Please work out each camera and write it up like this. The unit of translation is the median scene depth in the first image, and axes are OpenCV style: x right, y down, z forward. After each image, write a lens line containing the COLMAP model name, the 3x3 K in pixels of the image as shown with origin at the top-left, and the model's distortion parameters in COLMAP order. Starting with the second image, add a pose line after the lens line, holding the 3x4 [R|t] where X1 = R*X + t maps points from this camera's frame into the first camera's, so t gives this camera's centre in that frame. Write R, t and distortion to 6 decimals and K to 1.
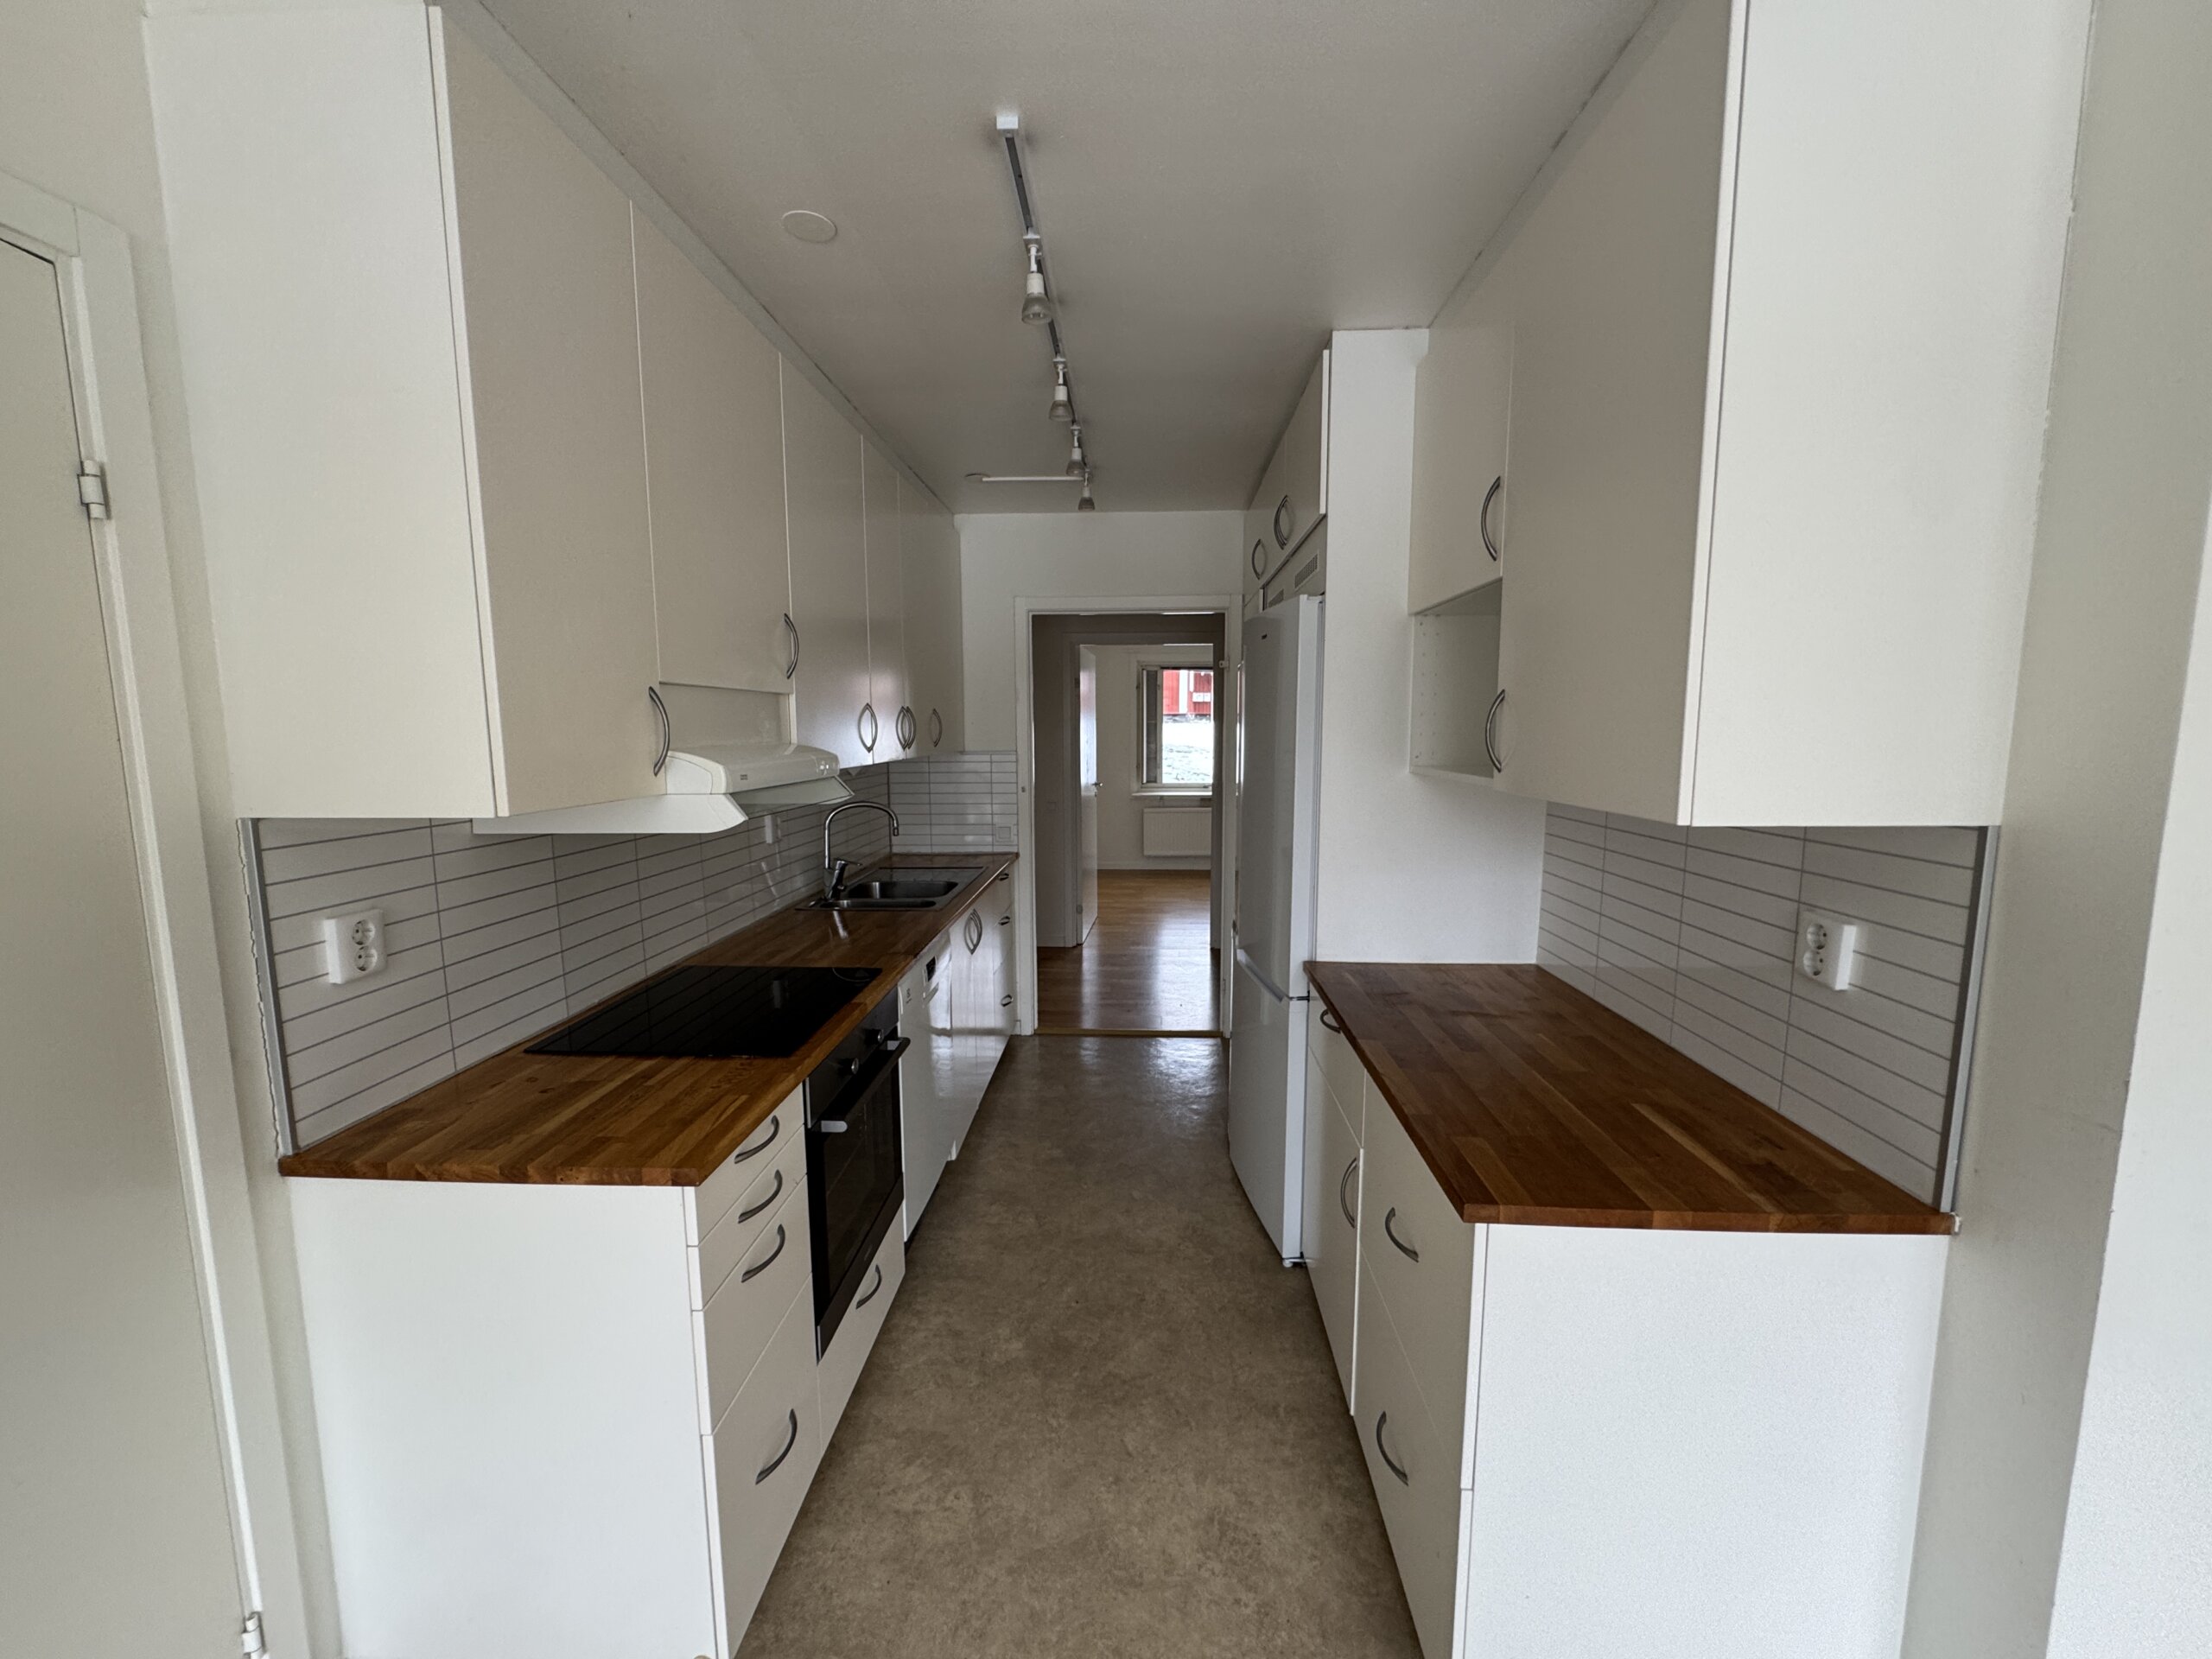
lens RADIAL K [[882.6, 0, 1113.3], [0, 882.6, 831.3], [0, 0, 1]] dist [-0.006498, 0.000349]
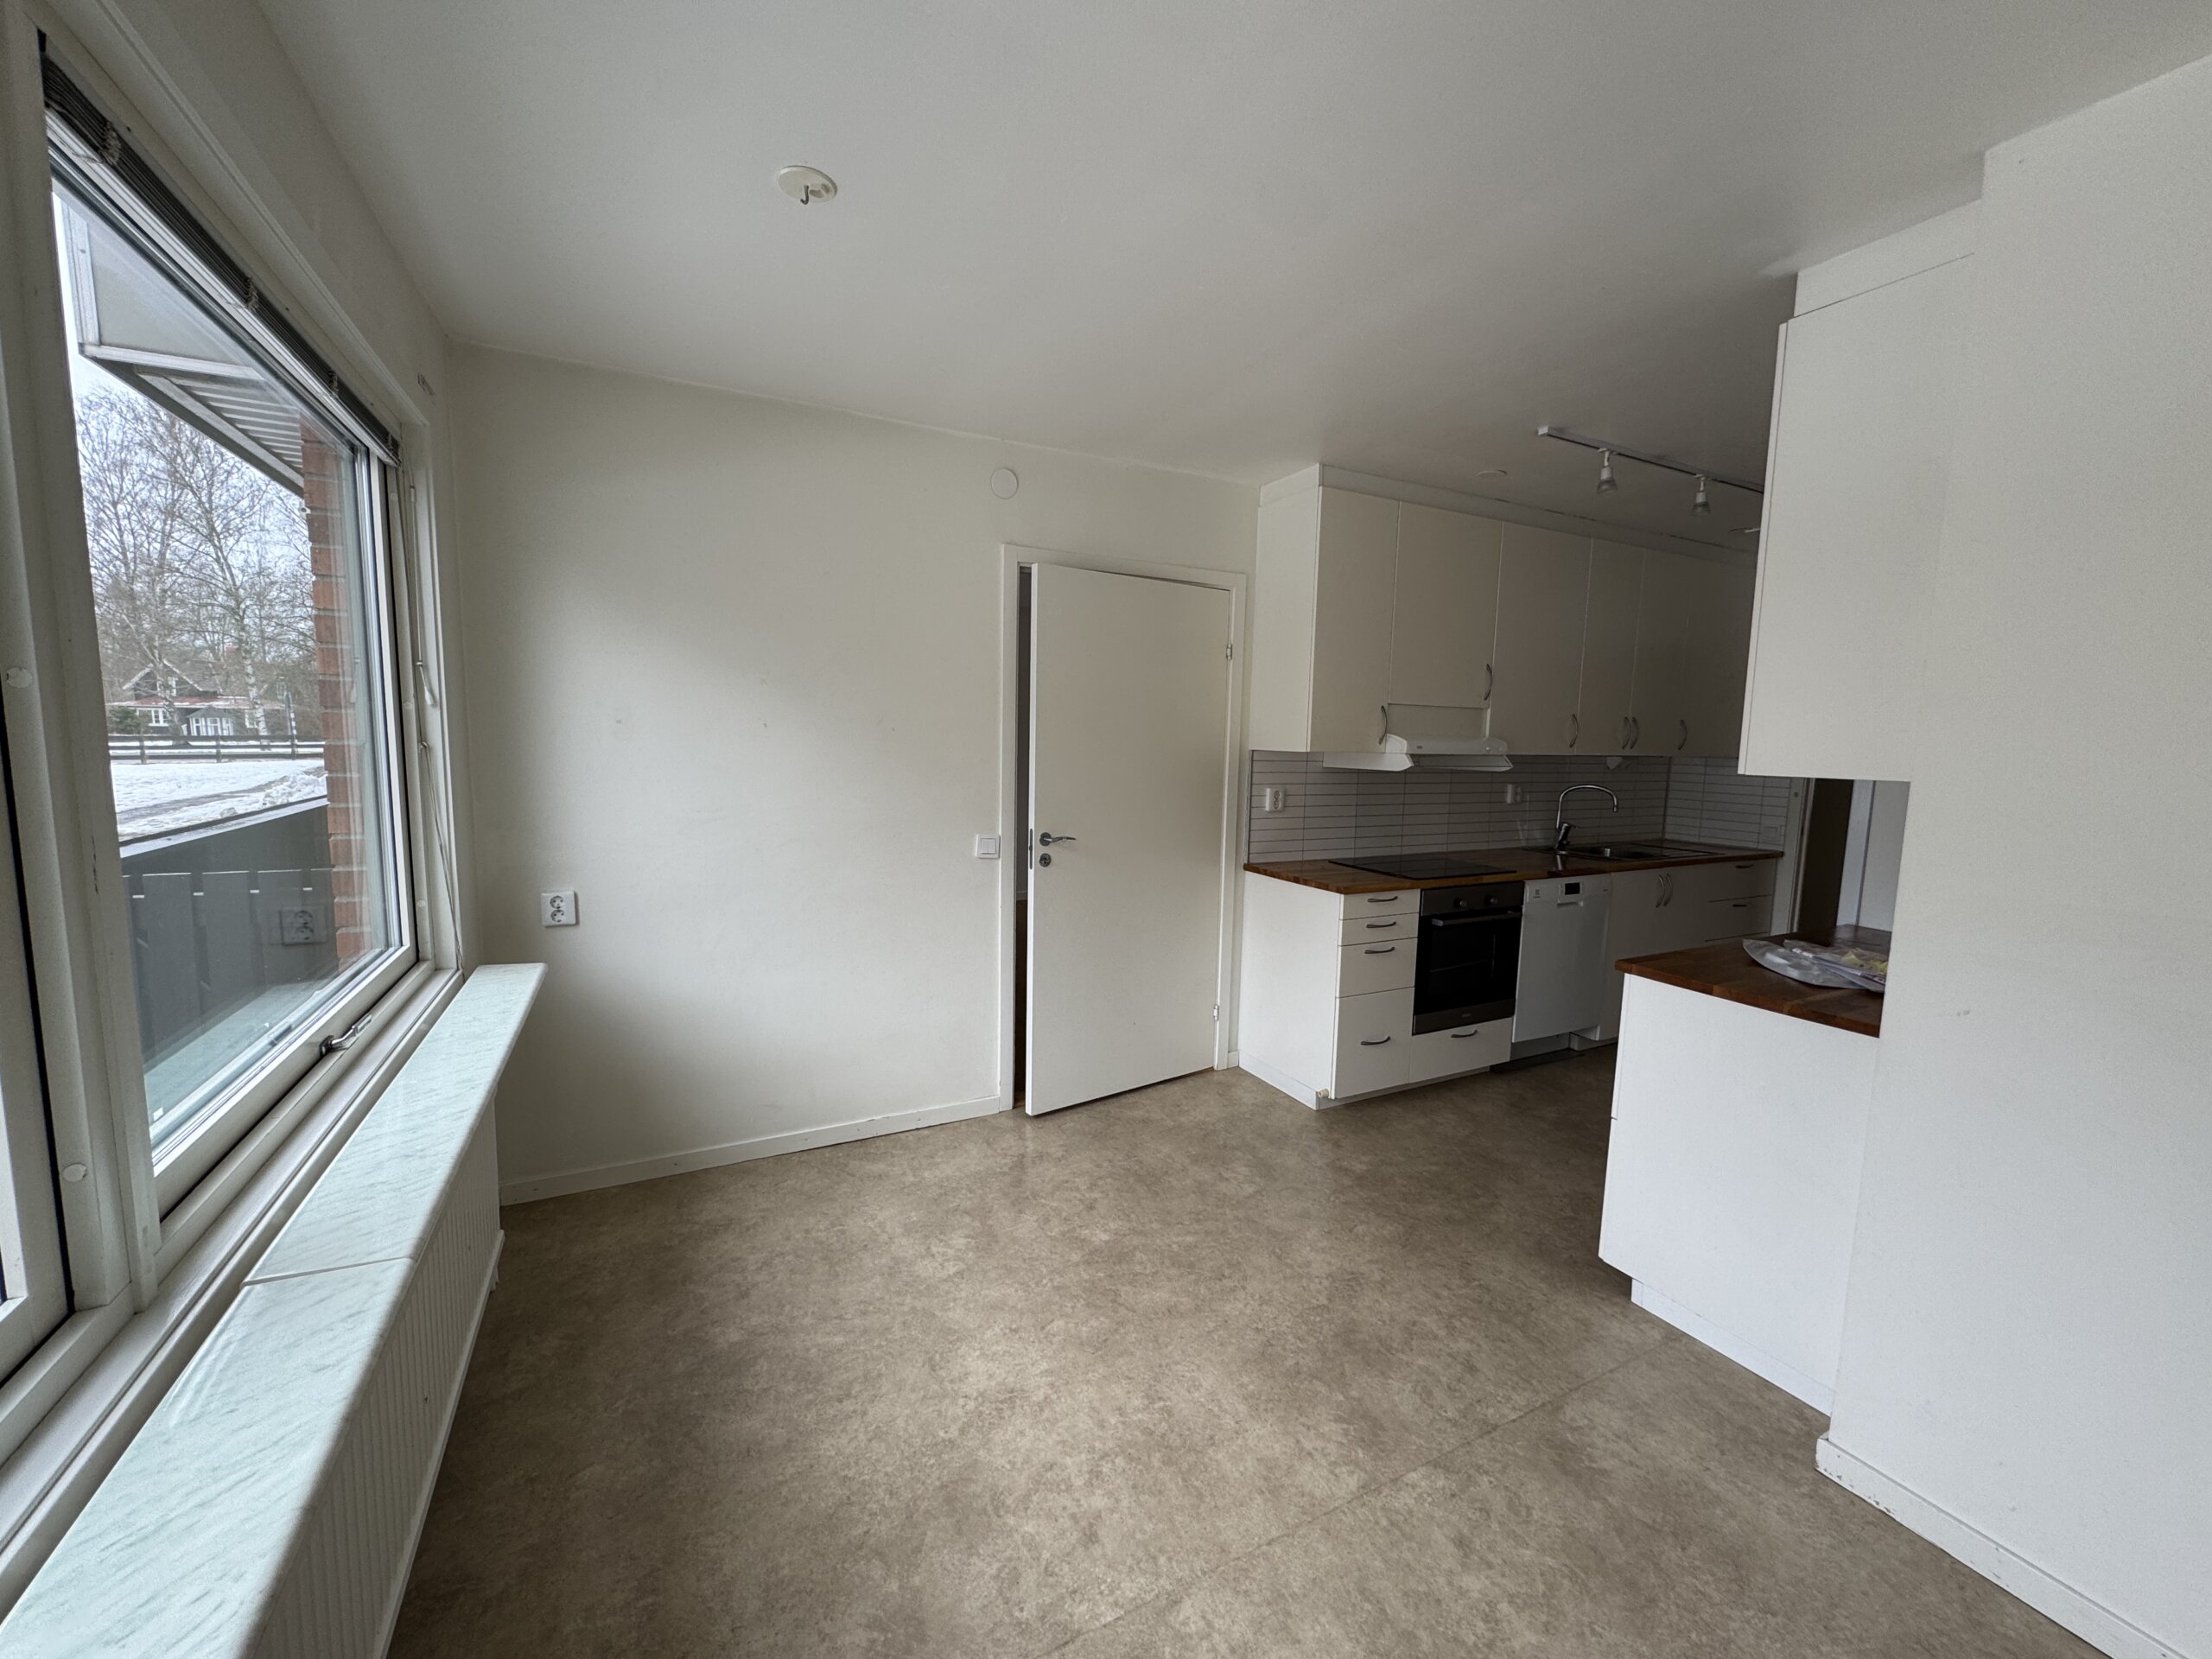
lens RADIAL K [[882.6, 0, 1105.6], [0, 882.6, 830.8], [0, 0, 1]] dist [-0.006498, 0.000349]
pose [[0.503335, 0.109213, -0.857162, 1.154355], [-0.125862, 0.990667, 0.052315, 0.134615], [0.854876, 0.081552, 0.512383, -0.801942]]
